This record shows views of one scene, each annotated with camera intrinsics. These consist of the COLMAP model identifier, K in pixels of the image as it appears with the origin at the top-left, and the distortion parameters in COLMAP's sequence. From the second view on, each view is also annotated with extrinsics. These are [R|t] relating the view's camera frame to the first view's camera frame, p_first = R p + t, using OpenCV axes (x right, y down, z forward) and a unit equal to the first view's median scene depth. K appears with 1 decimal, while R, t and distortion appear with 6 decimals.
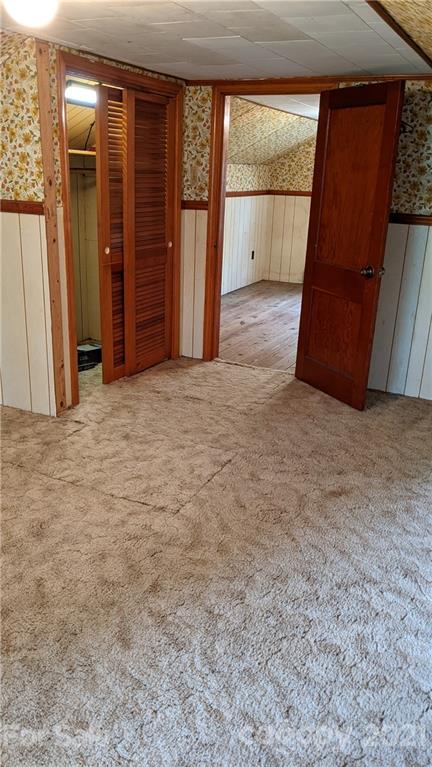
lens RADIAL K [[609.3, 0, 216.0], [0, 609.3, 383.5], [0, 0, 1]] dist [0.004614, 0.001159]
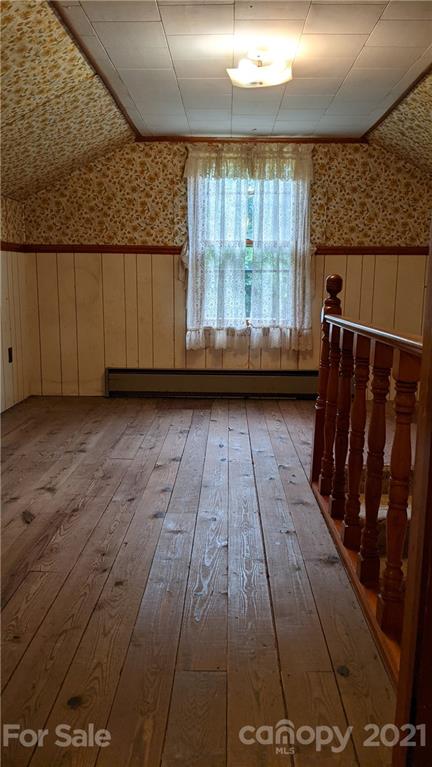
lens RADIAL K [[609.3, 0, 216.0], [0, 609.3, 383.5], [0, 0, 1]] dist [0.004614, 0.001159]
pose [[0.907854, -0.100844, 0.406978, 0.001460], [0.164205, 0.978626, -0.123804, -0.087188], [-0.385795, 0.179224, 0.905009, 0.436382]]
